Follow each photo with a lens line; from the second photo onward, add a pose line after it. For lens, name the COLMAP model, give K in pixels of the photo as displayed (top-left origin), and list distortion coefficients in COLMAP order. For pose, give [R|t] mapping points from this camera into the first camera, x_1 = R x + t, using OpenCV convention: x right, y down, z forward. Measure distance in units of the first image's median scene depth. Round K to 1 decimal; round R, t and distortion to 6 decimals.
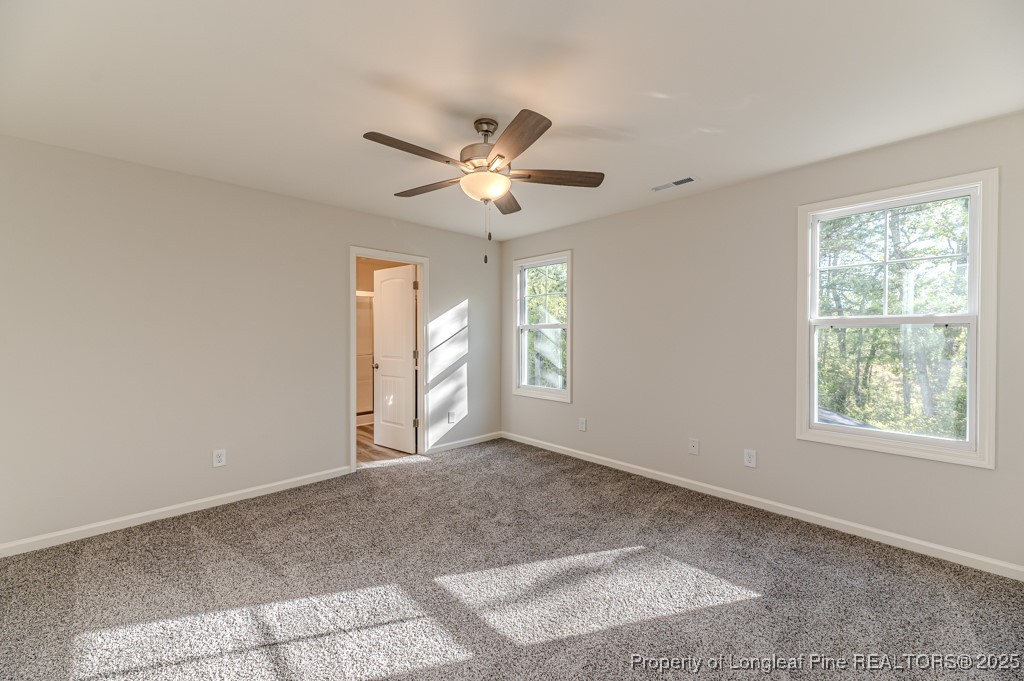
lens RADIAL K [[409.3, 0, 504.9], [0, 409.3, 339.8], [0, 0, 1]] dist [0.015450, -0.002916]
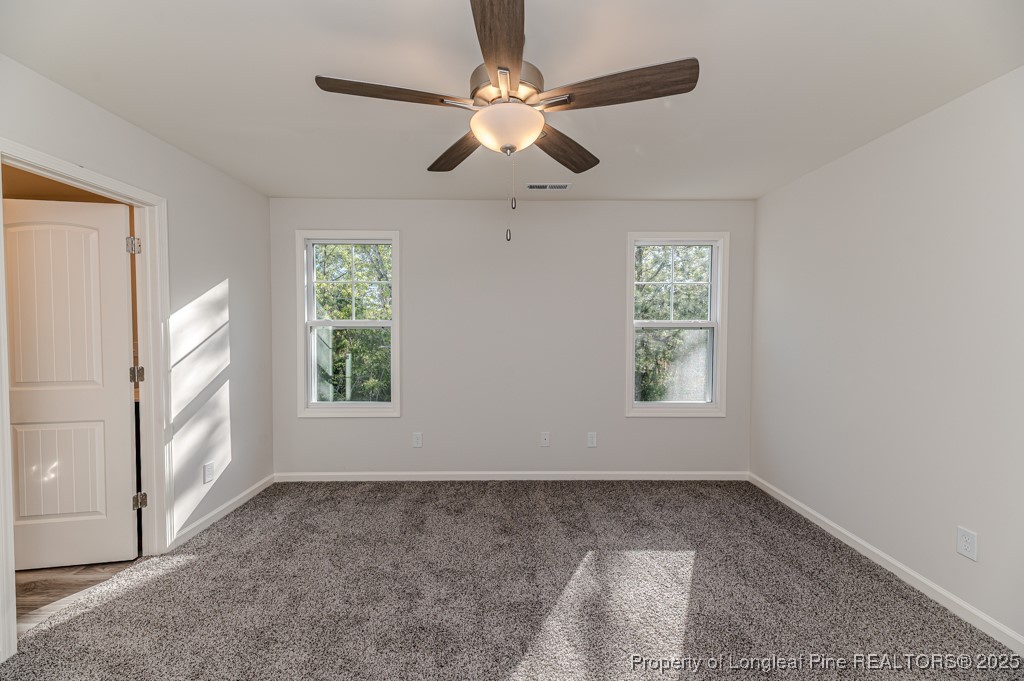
lens RADIAL K [[409.3, 0, 502.5], [0, 409.3, 340.0], [0, 0, 1]] dist [0.015450, -0.002916]
pose [[0.672434, -0.023130, 0.739796, -0.333084], [0.011431, 0.999717, 0.020867, -0.018231], [-0.740069, -0.005575, 0.672508, 0.312508]]
